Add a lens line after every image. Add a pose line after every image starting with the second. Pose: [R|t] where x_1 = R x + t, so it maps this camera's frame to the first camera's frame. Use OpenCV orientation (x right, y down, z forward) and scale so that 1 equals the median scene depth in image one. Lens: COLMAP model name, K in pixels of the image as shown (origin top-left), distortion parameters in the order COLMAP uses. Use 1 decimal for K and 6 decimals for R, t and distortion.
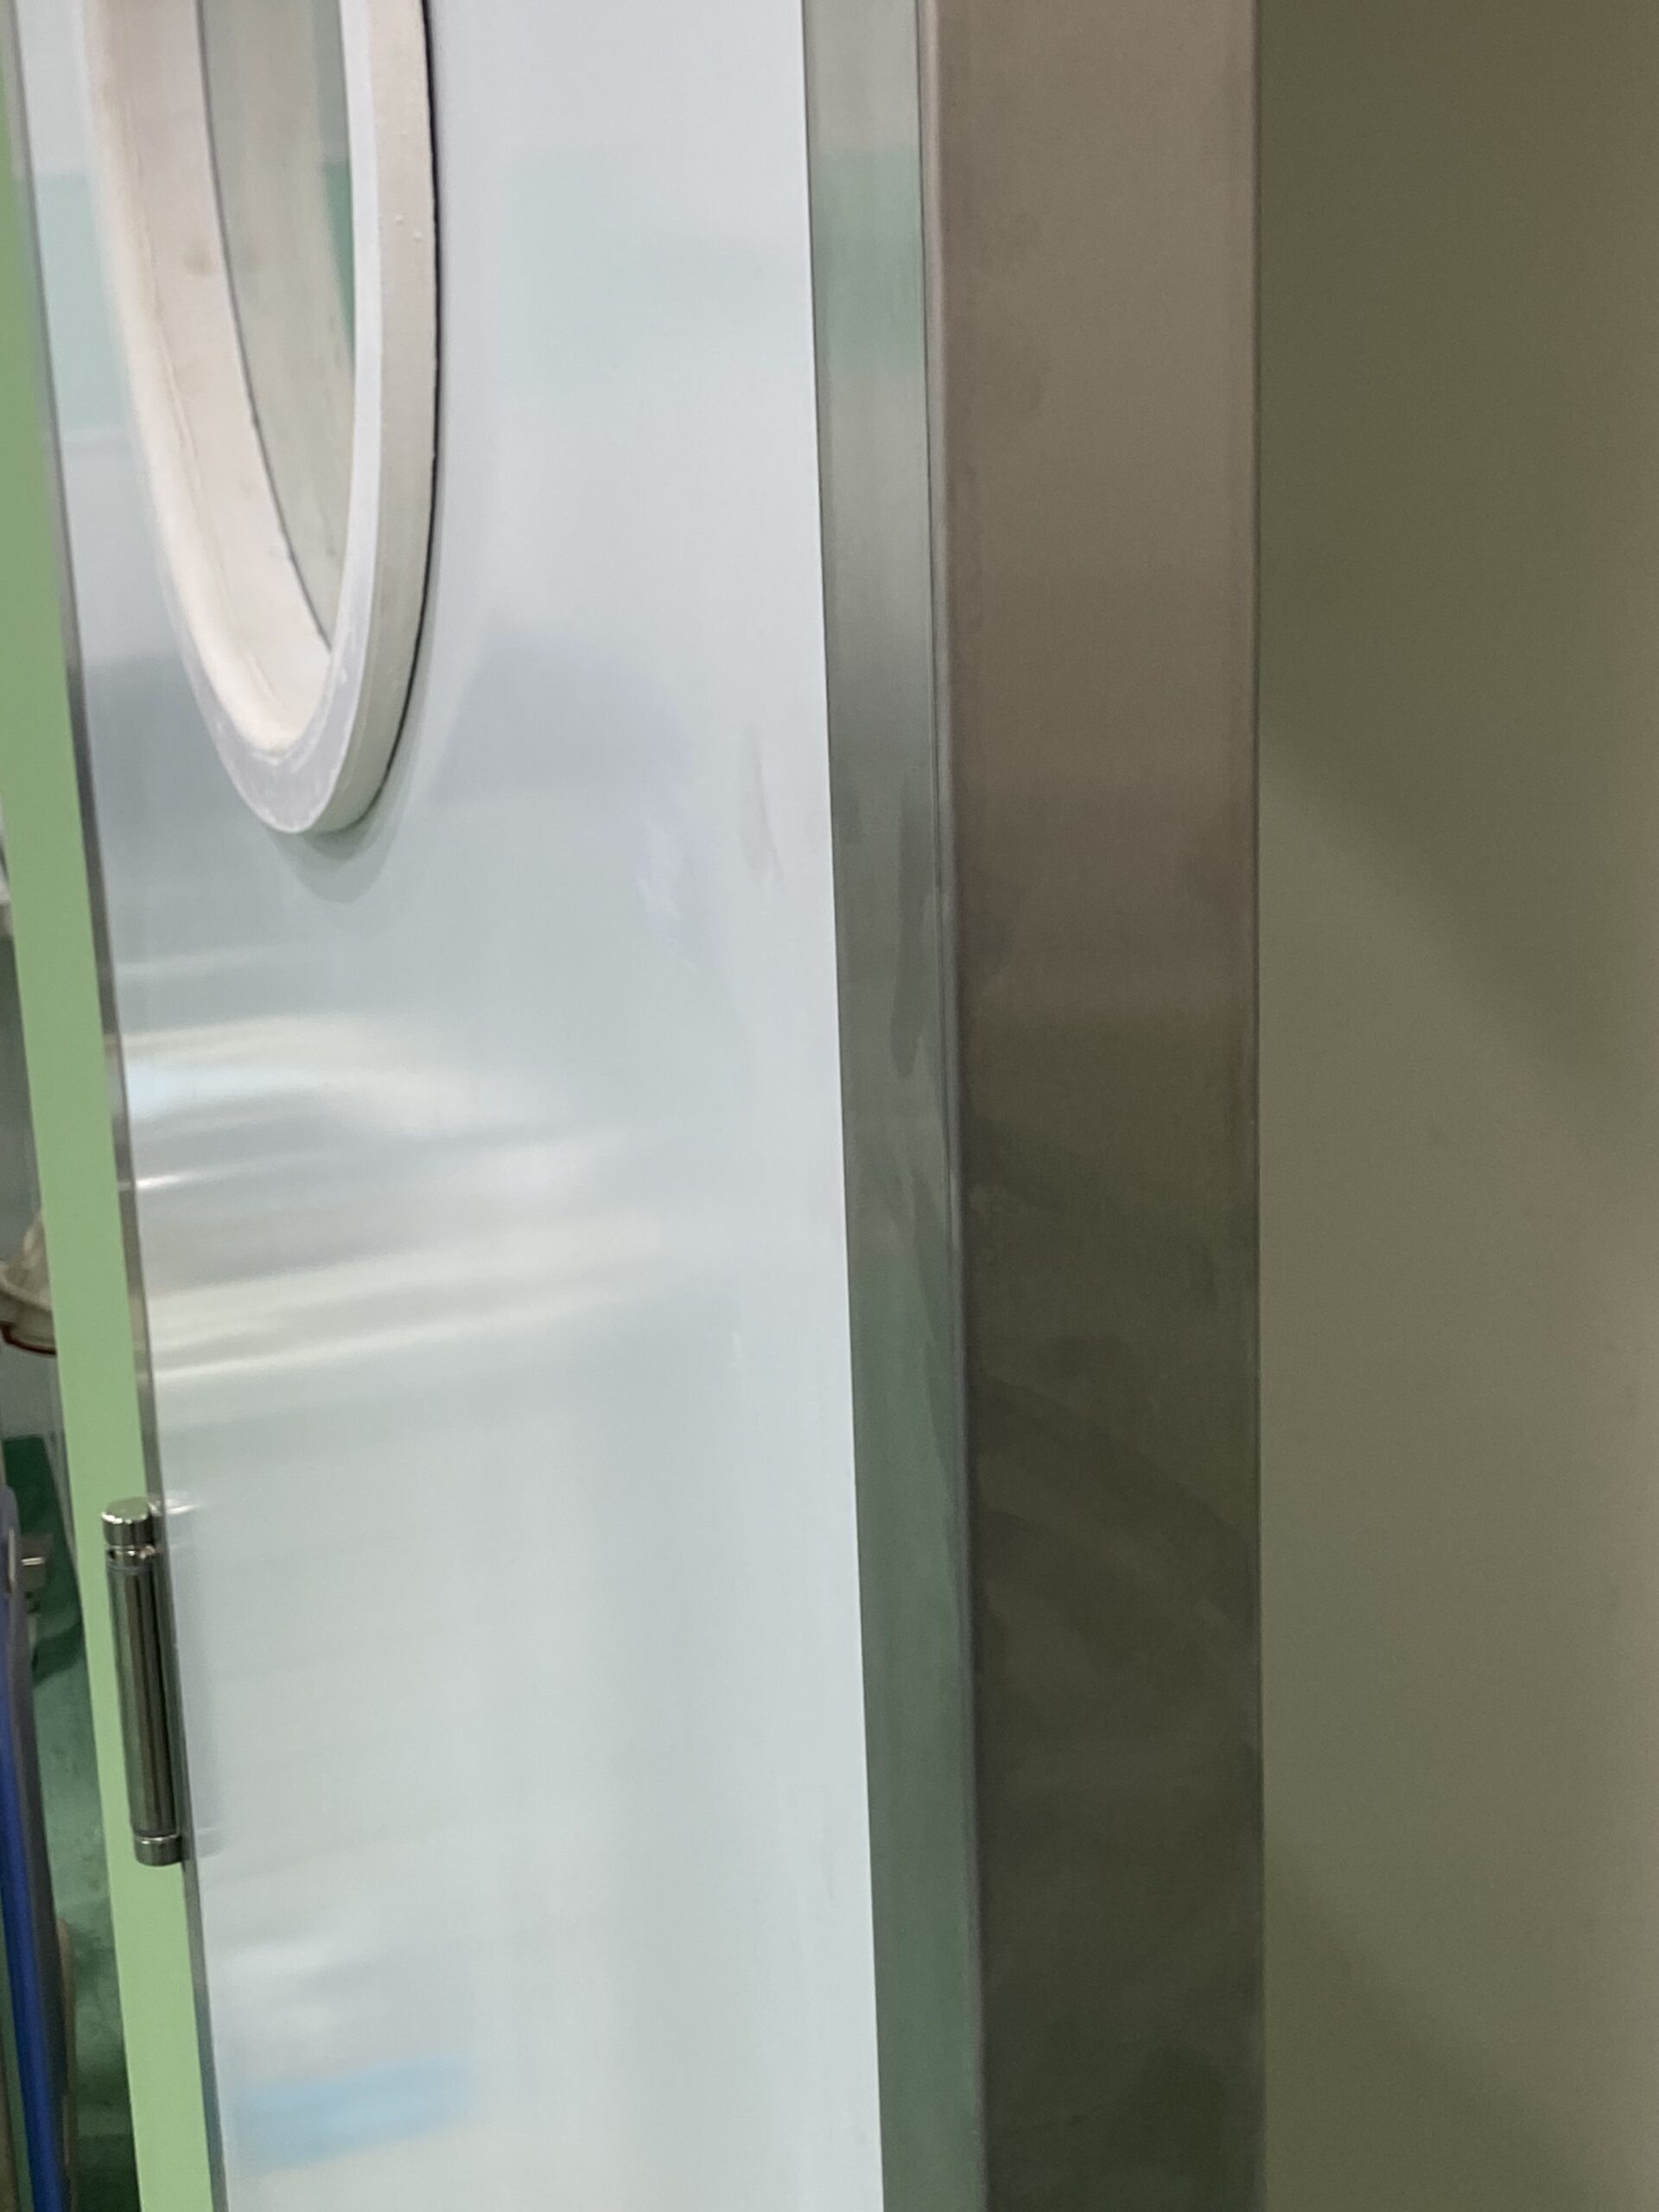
lens RADIAL K [[3299.3, 0, 831.3], [0, 3299.3, 1111.8], [0, 0, 1]] dist [-0.037880, 0.000000]
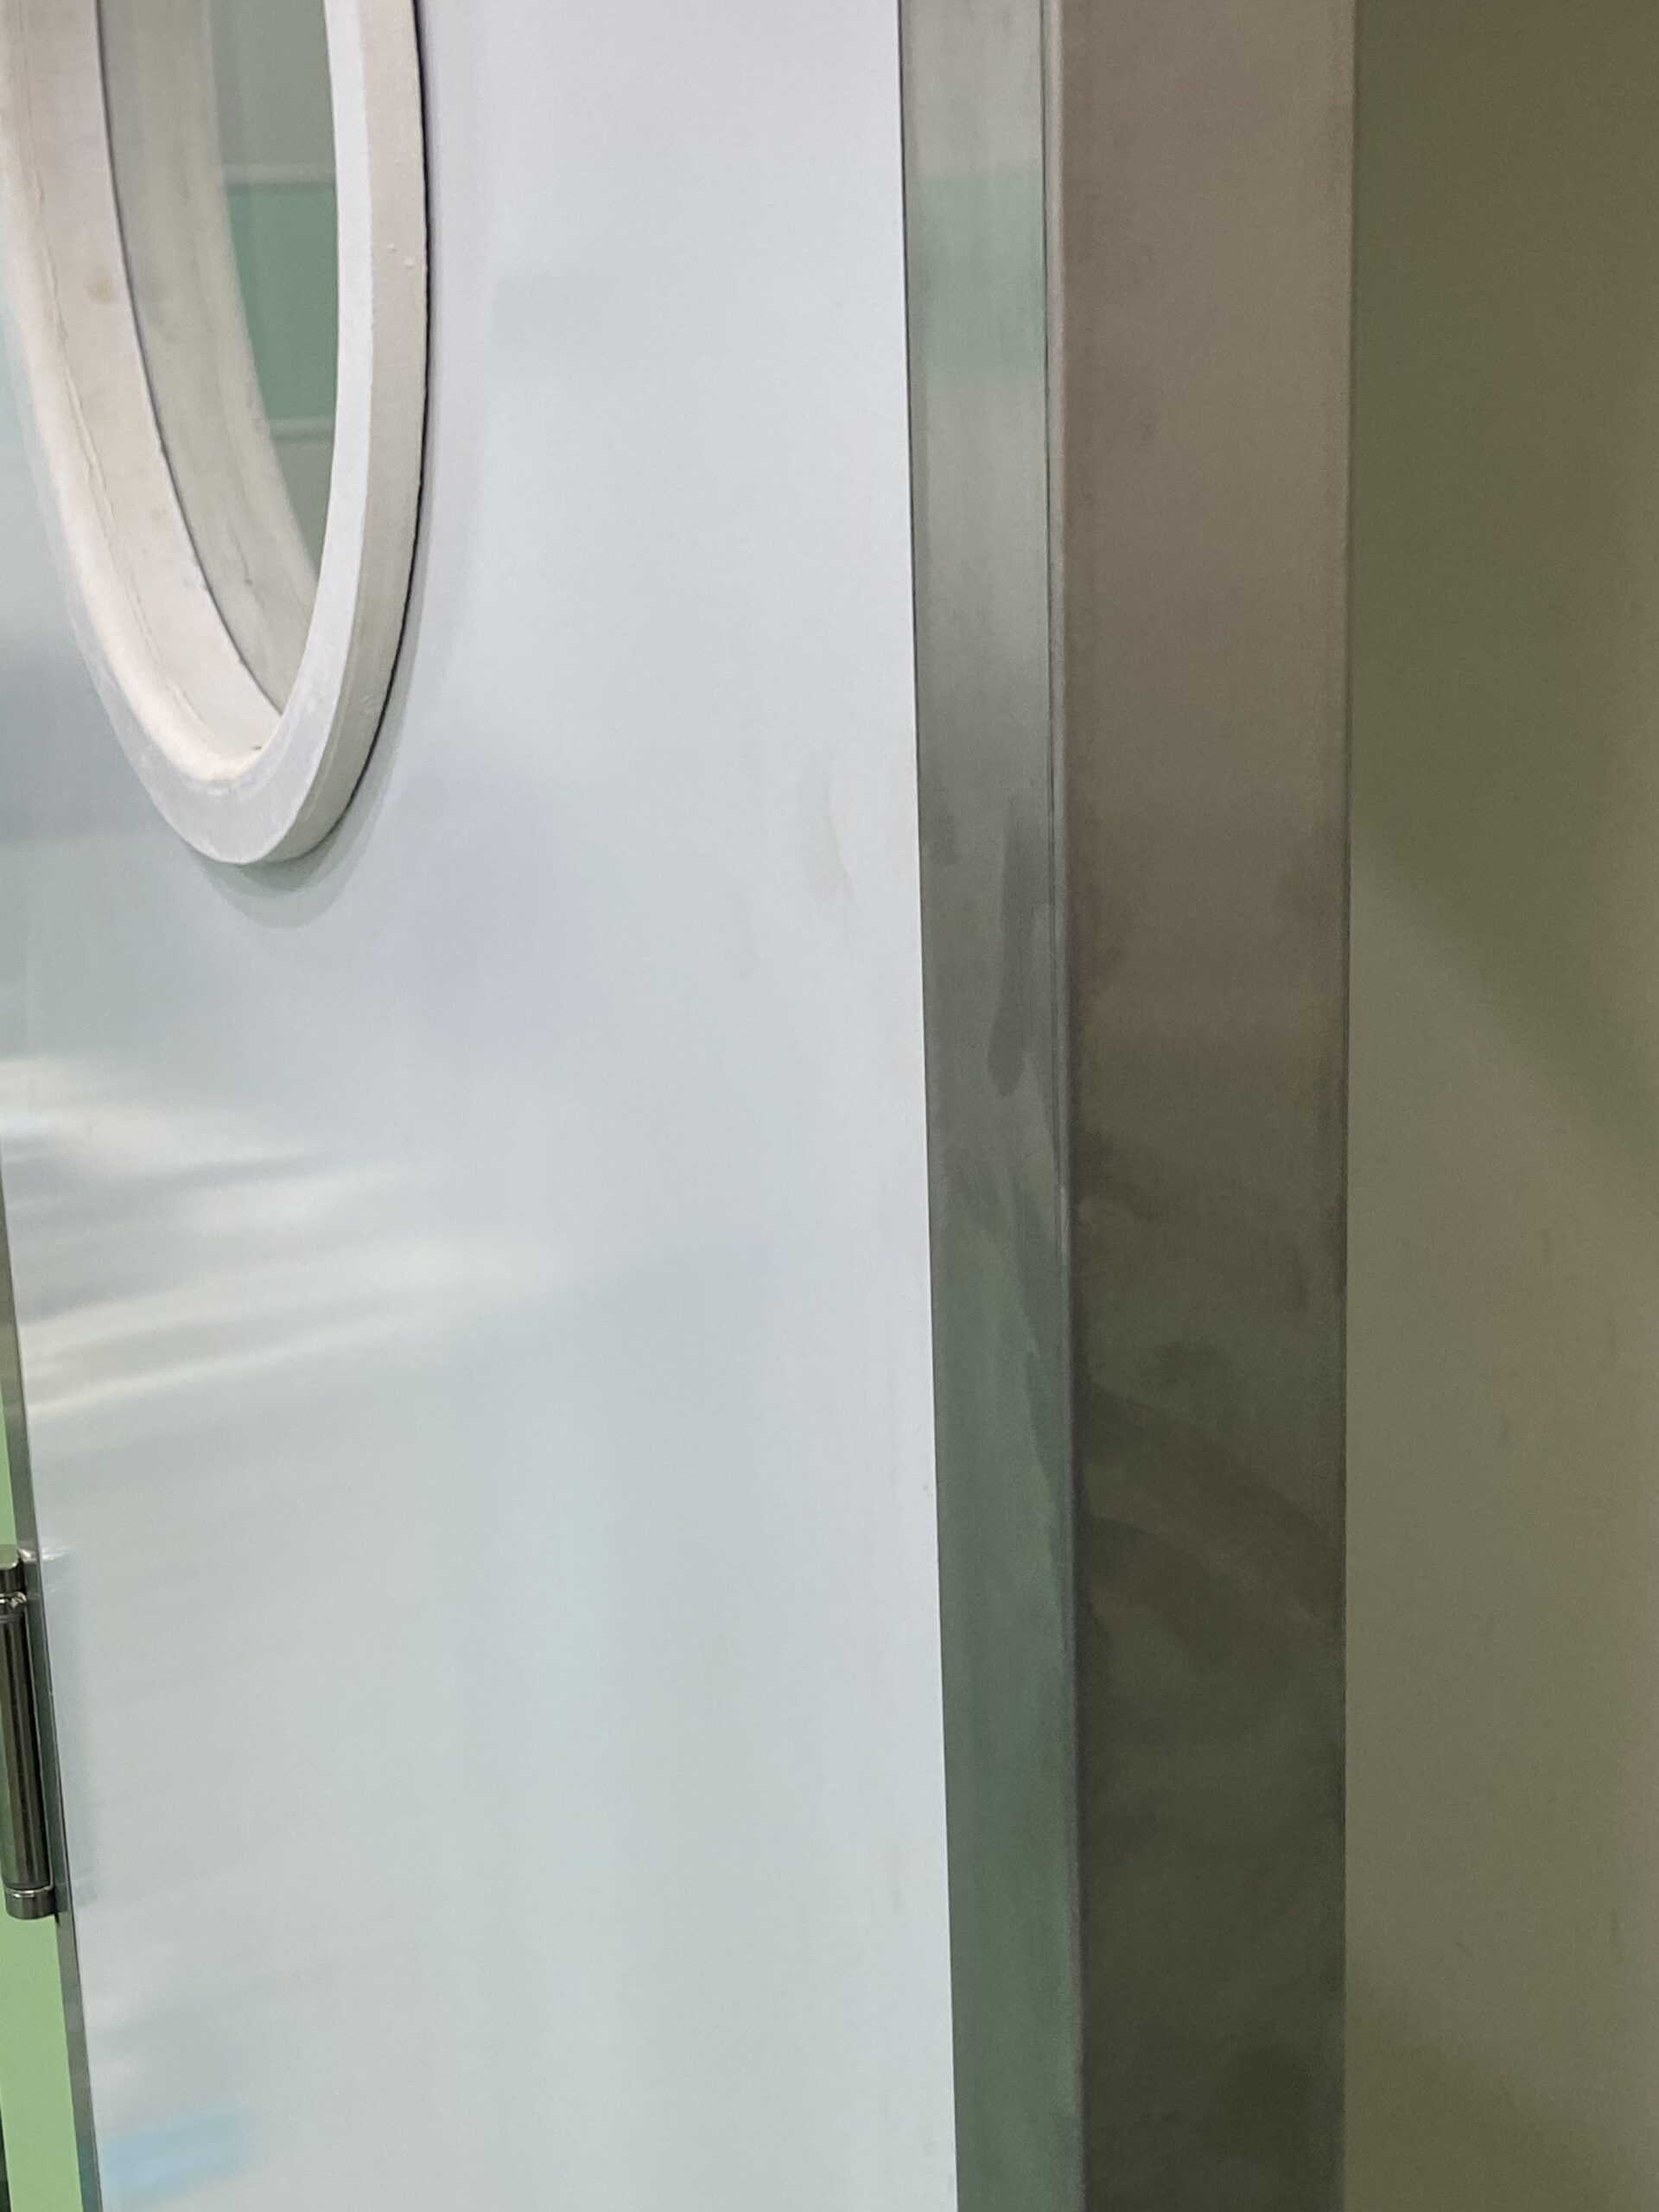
lens RADIAL K [[3299.3, 0, 825.5], [0, 3299.3, 1101.4], [0, 0, 1]] dist [-0.037880, 0.000000]
pose [[0.995169, -0.018038, 0.096508, -0.118093], [0.019263, 0.999745, -0.011771, 0.002665], [-0.096271, 0.013573, 0.995263, -0.004176]]
